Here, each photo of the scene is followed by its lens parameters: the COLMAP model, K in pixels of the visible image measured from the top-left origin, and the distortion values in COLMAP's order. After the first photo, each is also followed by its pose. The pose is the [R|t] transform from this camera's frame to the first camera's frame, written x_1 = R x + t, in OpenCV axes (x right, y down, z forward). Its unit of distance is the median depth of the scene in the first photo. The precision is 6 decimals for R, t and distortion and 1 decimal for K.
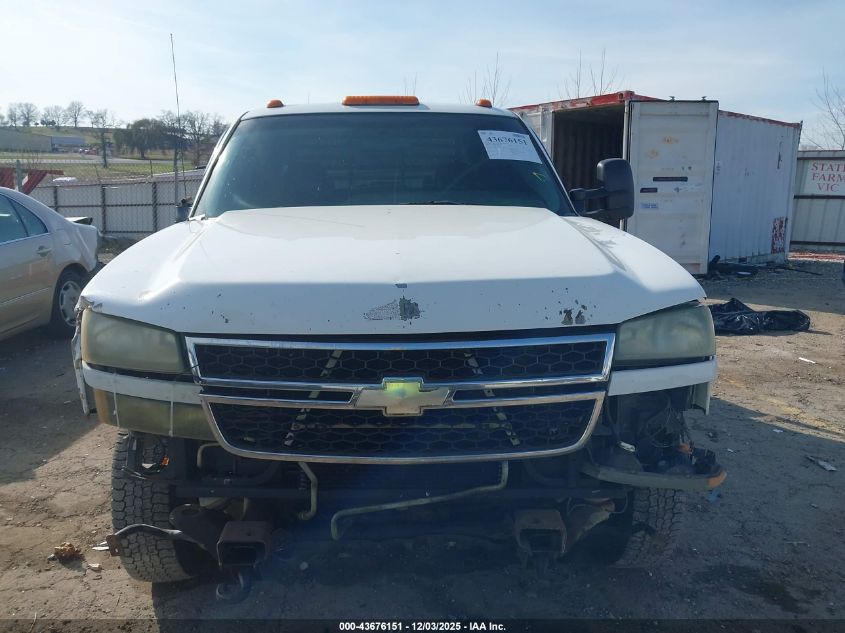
lens RADIAL K [[646.2, 0, 423.9], [0, 646.2, 319.0], [0, 0, 1]] dist [0.012978, -0.030631]
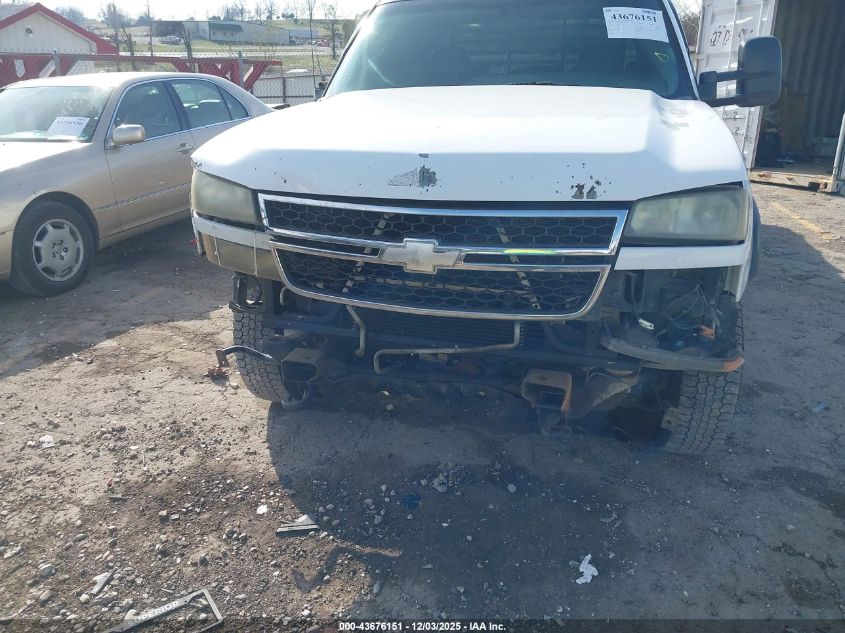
lens RADIAL K [[646.2, 0, 423.3], [0, 646.2, 312.9], [0, 0, 1]] dist [0.012978, -0.030631]
pose [[0.952230, 0.098920, -0.288917, 0.284010], [-0.054975, 0.986155, 0.156451, 0.038180], [0.300393, -0.133094, 0.944484, -0.092752]]
